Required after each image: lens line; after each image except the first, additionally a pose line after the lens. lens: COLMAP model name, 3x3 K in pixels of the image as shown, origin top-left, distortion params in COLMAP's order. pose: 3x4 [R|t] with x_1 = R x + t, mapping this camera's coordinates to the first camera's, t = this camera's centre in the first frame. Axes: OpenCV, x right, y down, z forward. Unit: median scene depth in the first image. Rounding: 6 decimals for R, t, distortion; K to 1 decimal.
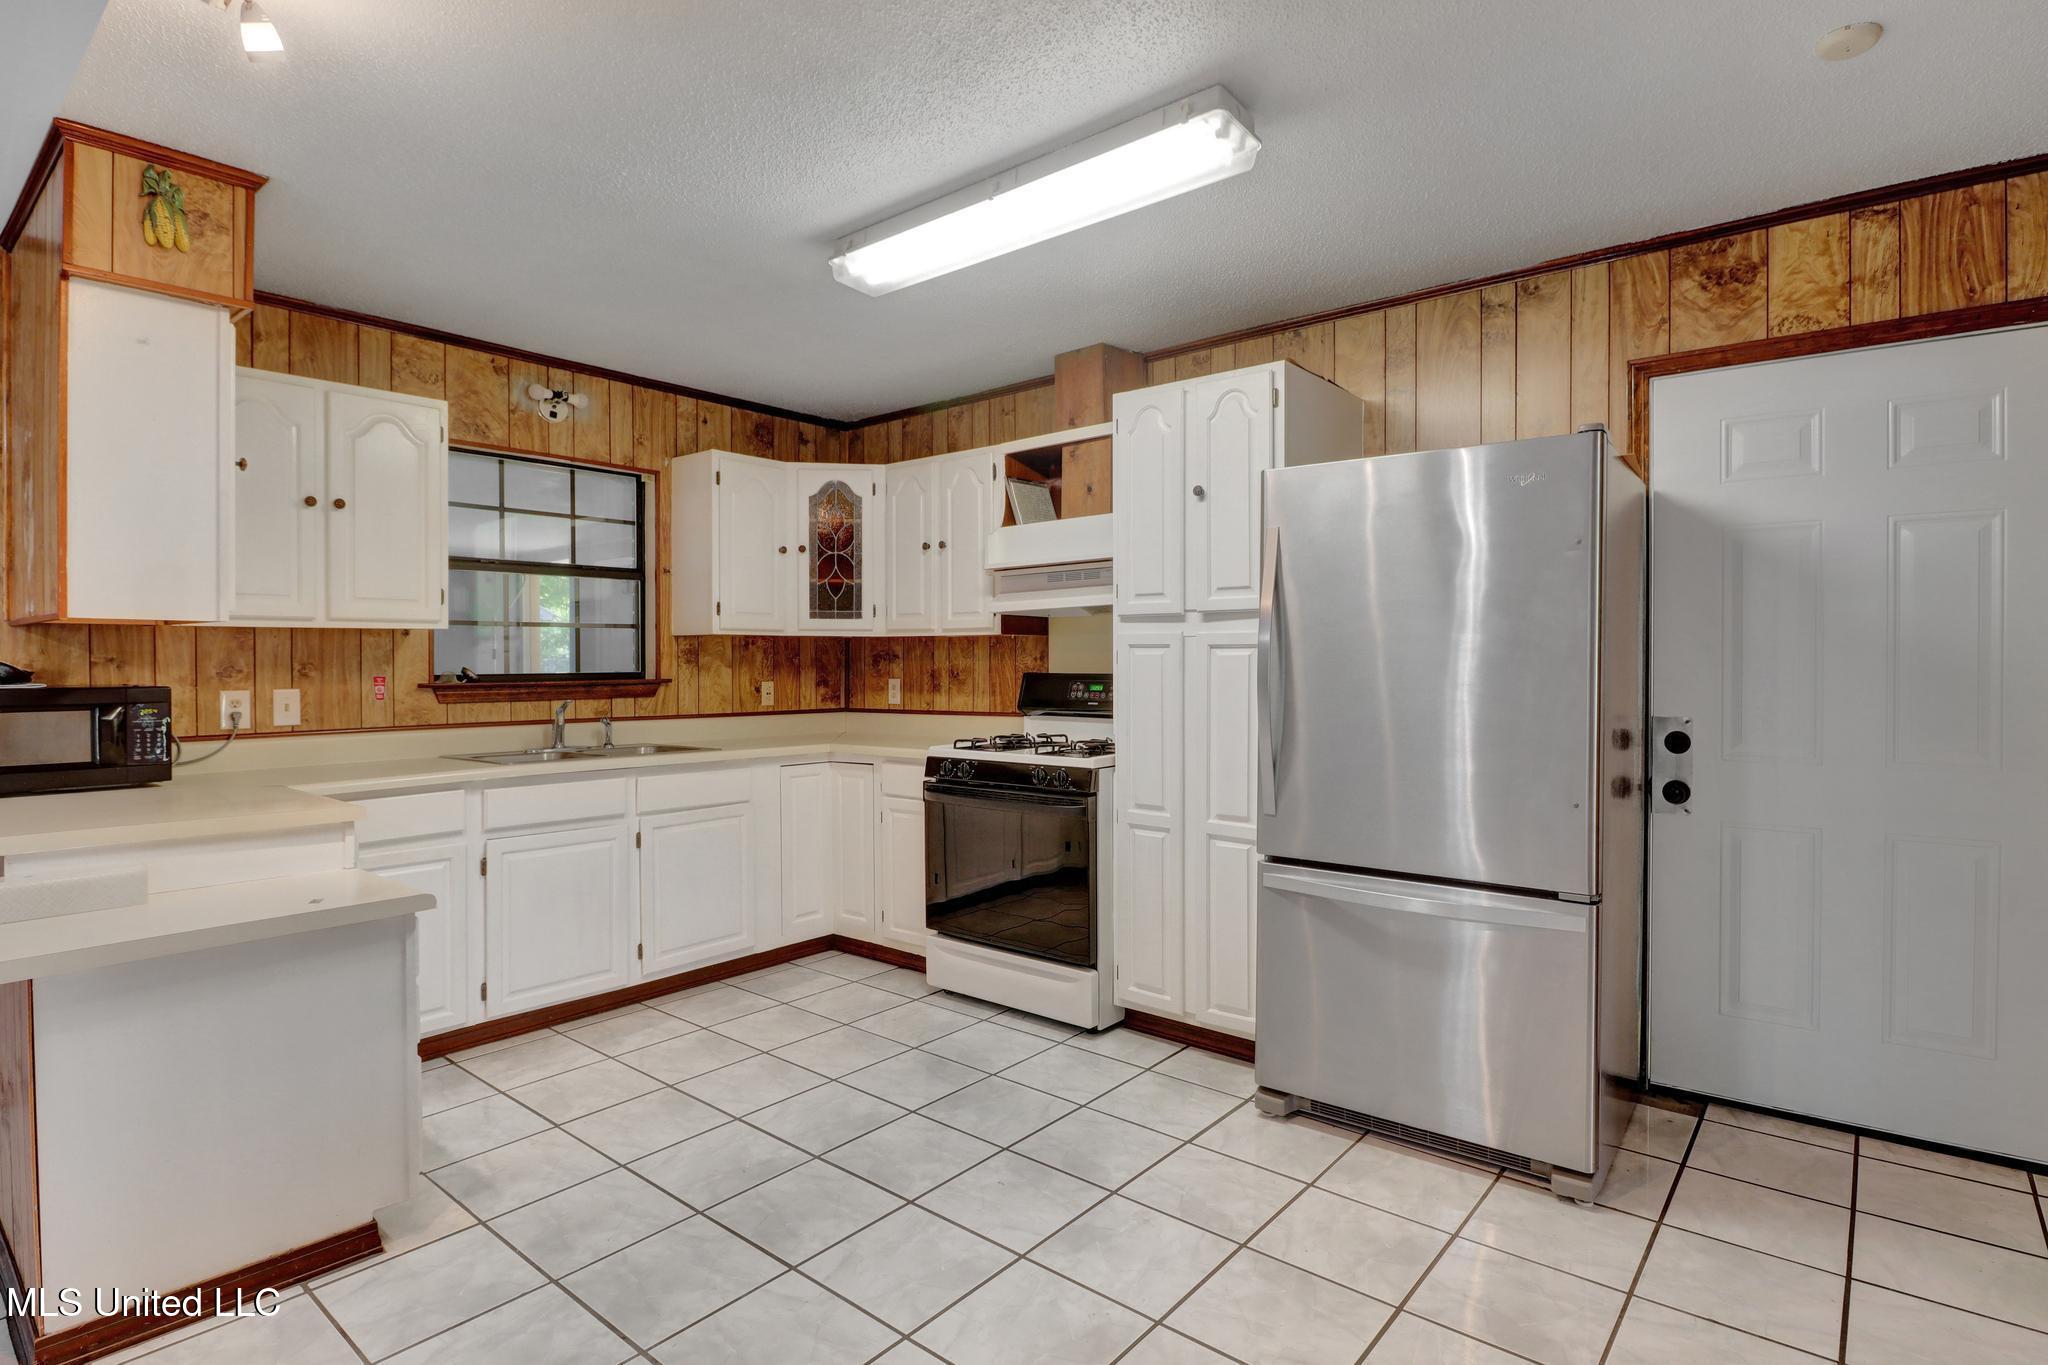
lens RADIAL K [[1034.5, 0, 1021.4], [0, 1034.5, 666.7], [0, 0, 1]] dist [0.009334, -0.013887]
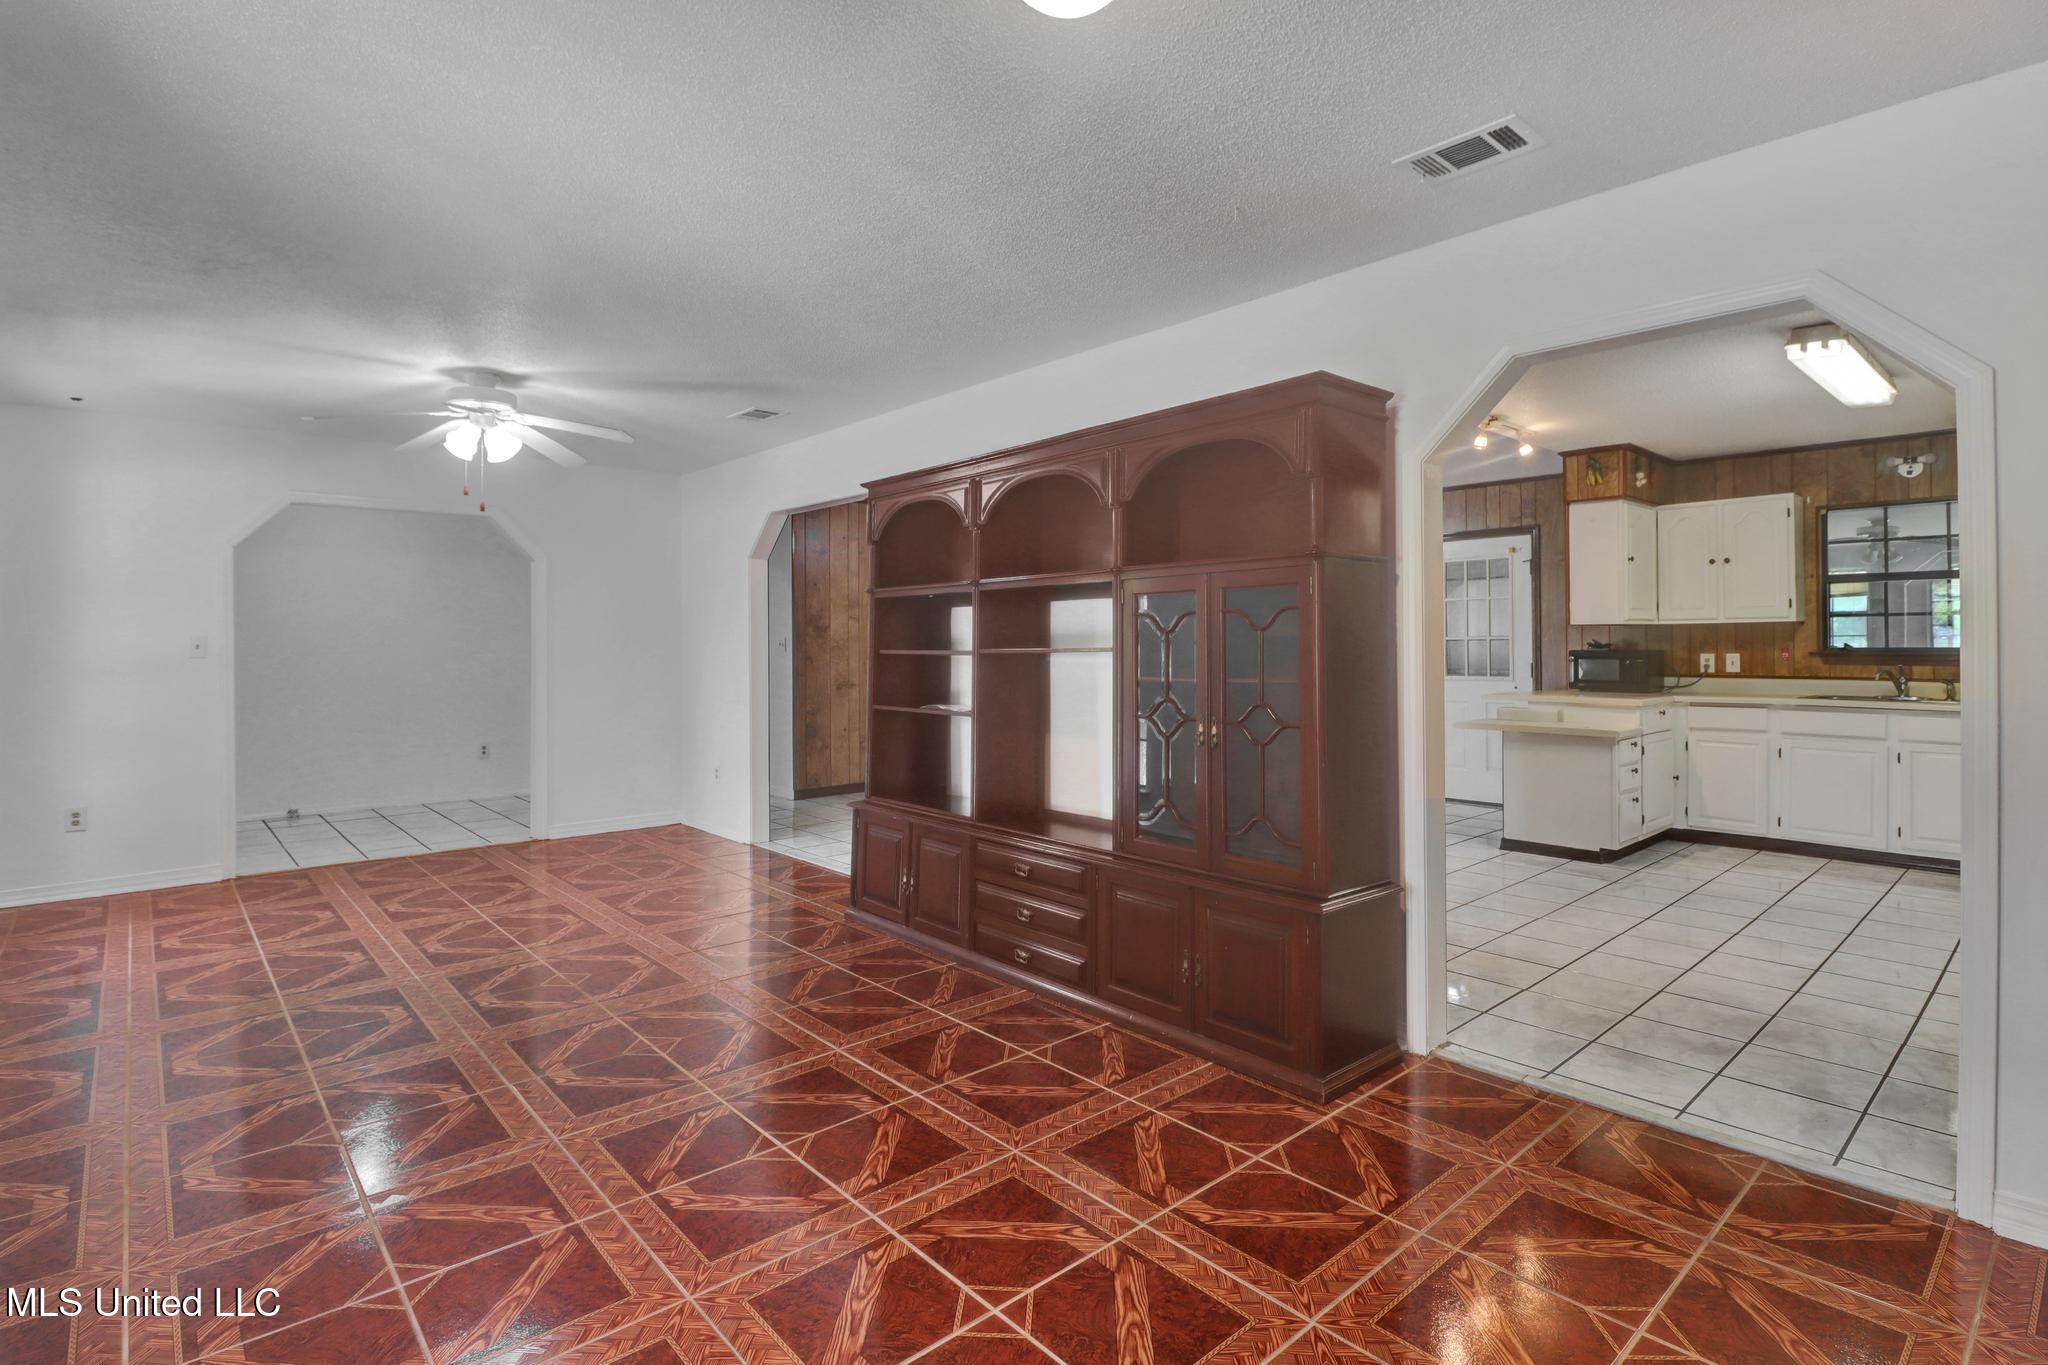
lens RADIAL K [[972.1, 0, 1026.1], [0, 972.1, 637.5], [0, 0, 1]] dist [-0.001230, -0.011619]
pose [[-0.156938, -0.001626, -0.987607, 1.022067], [0.000572, 0.999998, -0.001737, -0.004965], [0.987608, -0.000838, -0.156937, -0.028407]]
